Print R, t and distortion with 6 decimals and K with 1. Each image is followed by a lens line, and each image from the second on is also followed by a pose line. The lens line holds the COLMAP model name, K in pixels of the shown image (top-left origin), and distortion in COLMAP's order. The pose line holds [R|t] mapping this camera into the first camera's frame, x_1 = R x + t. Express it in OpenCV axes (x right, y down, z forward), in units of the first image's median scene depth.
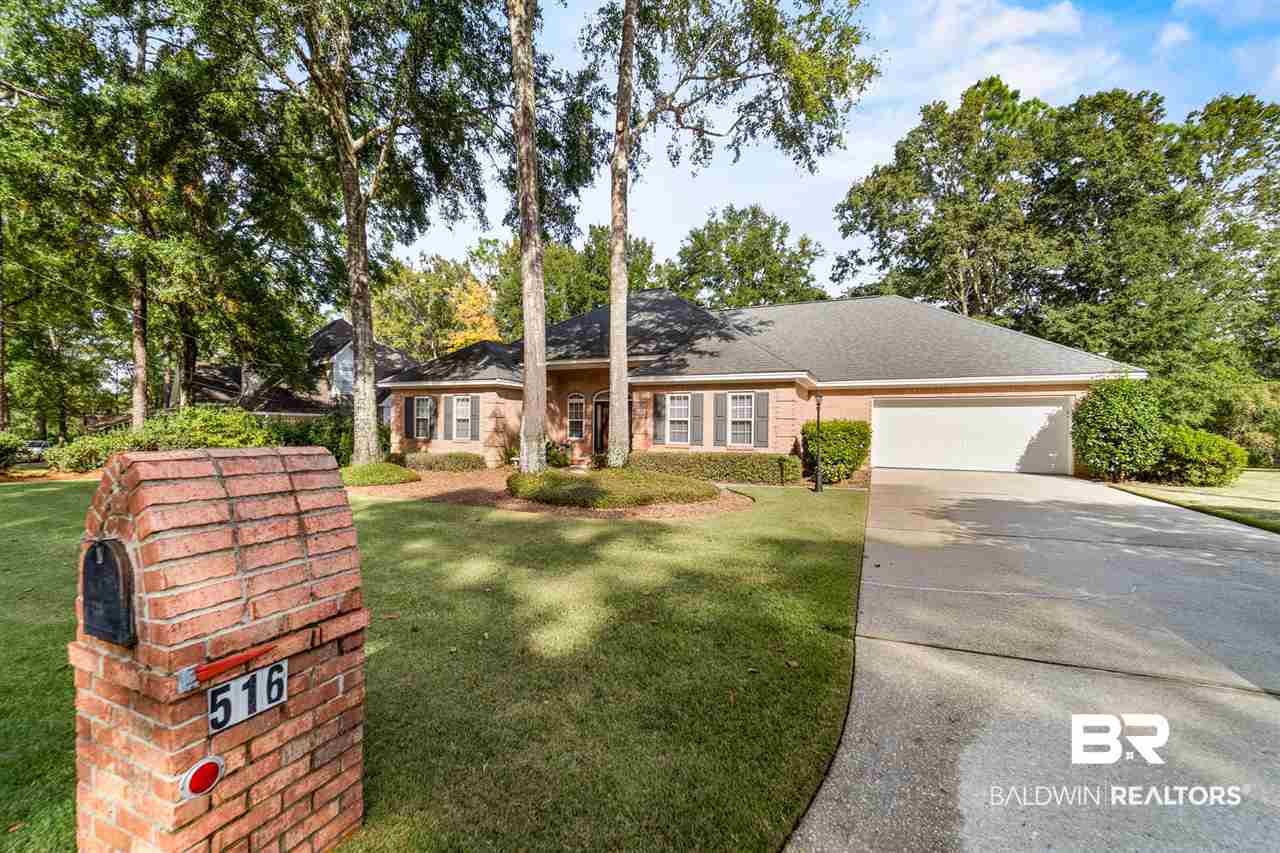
lens RADIAL K [[536.1, 0, 637.4], [0, 536.1, 422.9], [0, 0, 1]] dist [-0.002232, -0.000646]
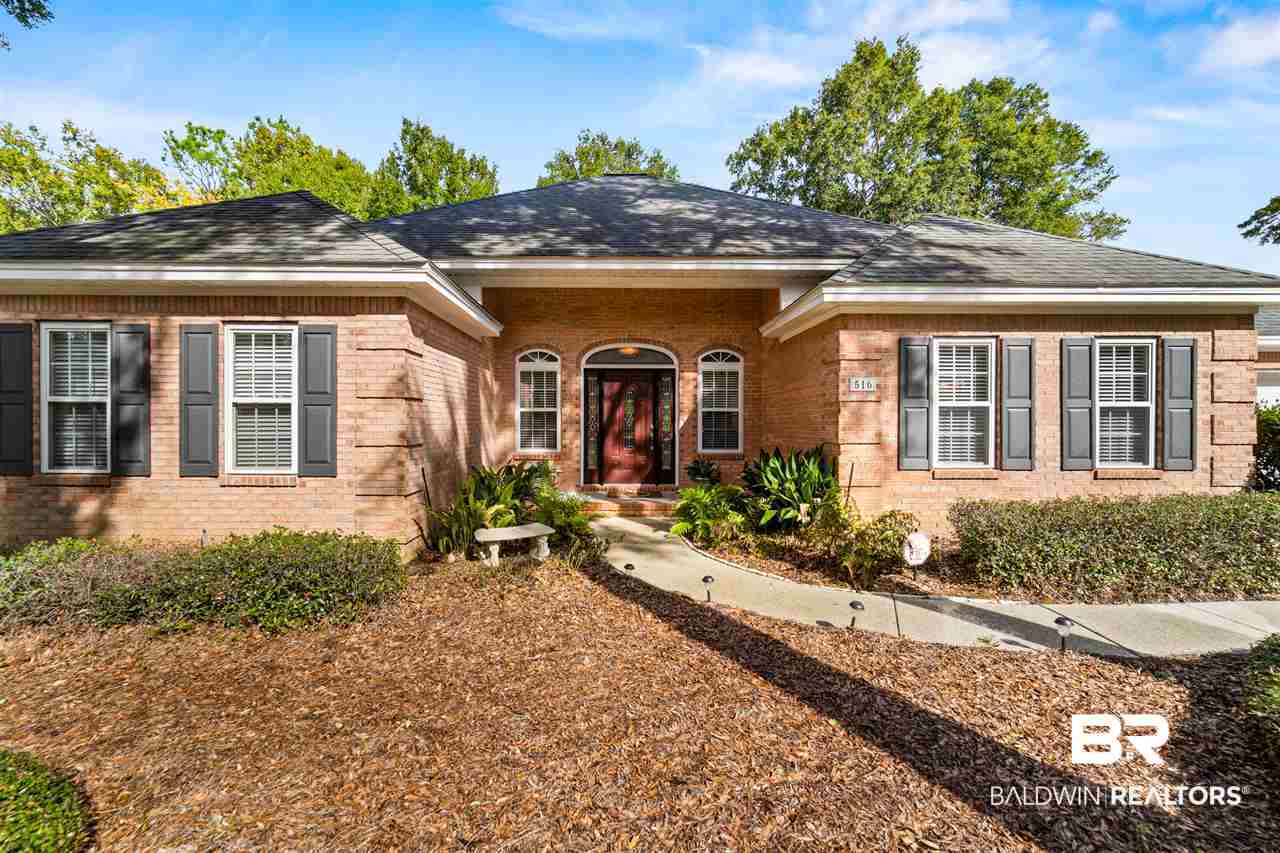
lens RADIAL K [[536.1, 0, 637.4], [0, 536.1, 422.9], [0, 0, 1]] dist [-0.002232, -0.000646]
pose [[0.907762, -0.011568, 0.419327, -0.254160], [0.005643, 0.999866, 0.015365, -0.000345], [-0.419448, -0.011582, 0.907705, 0.624677]]
